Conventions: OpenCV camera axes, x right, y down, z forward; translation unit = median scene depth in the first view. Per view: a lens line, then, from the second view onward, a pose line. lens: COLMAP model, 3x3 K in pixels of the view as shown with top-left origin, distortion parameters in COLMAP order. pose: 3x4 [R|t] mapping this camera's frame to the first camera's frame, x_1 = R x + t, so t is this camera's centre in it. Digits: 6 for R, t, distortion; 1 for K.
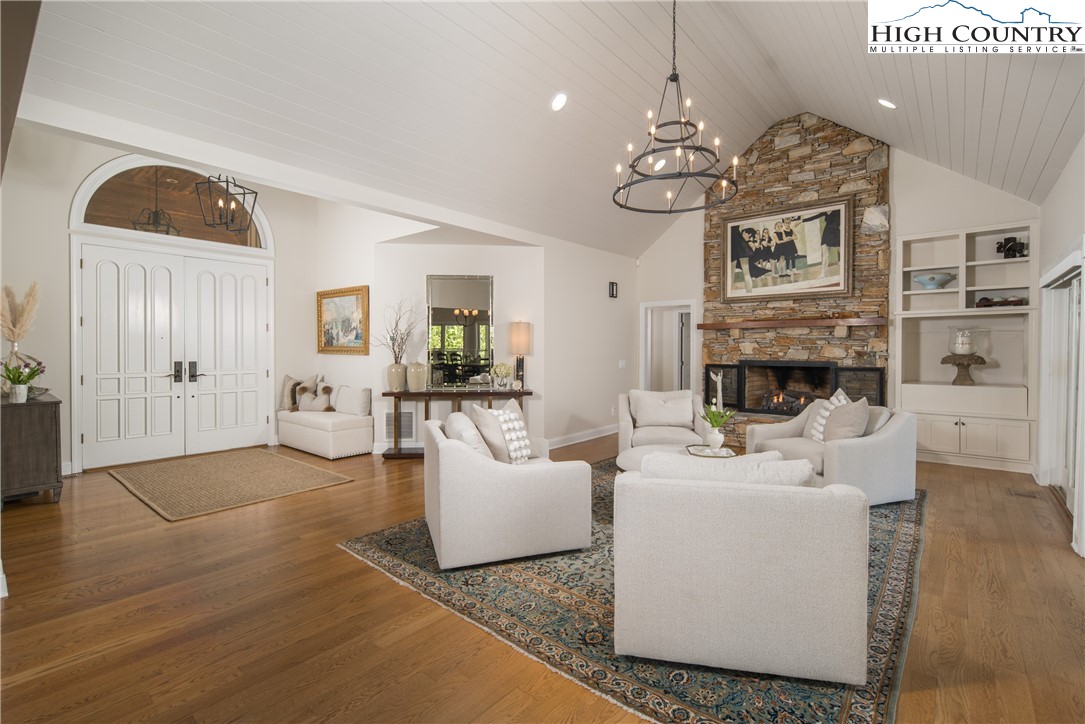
lens RADIAL K [[495.1, 0, 542.5], [0, 495.1, 356.1], [0, 0, 1]] dist [0.002178, 0.000044]
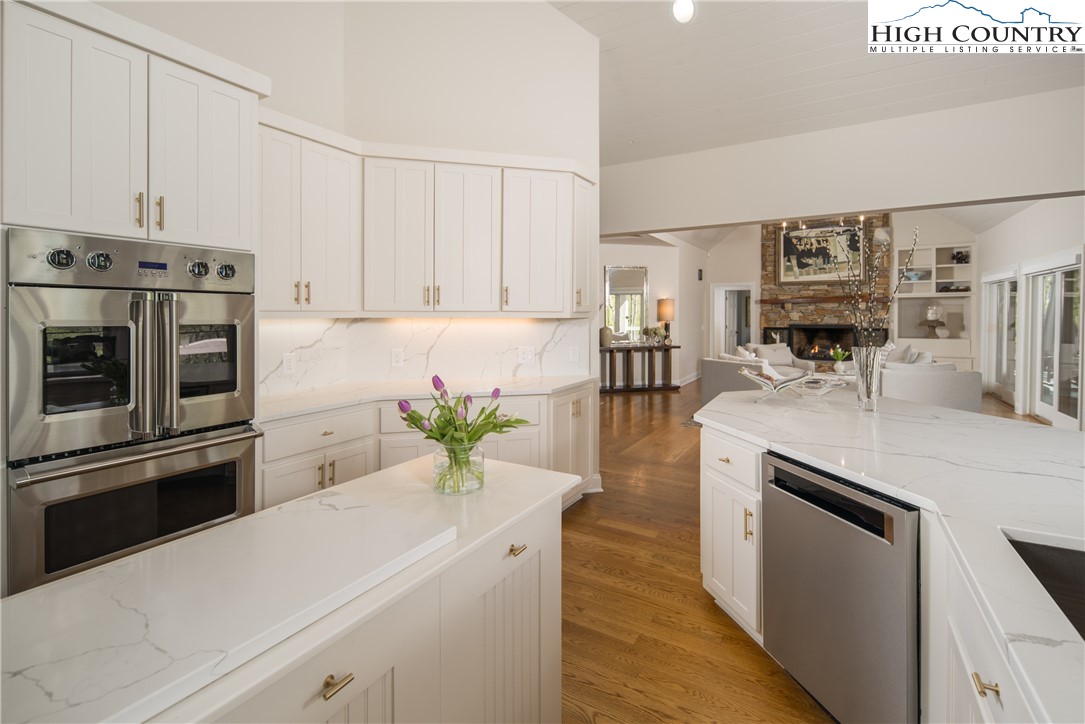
lens RADIAL K [[495.1, 0, 544.3], [0, 495.1, 320.2], [0, 0, 1]] dist [0.002178, 0.000044]
pose [[0.987122, -0.001084, 0.159964, -0.589355], [0.001935, 0.999985, -0.005167, 0.002032], [-0.159956, 0.005410, 0.987109, -0.359839]]
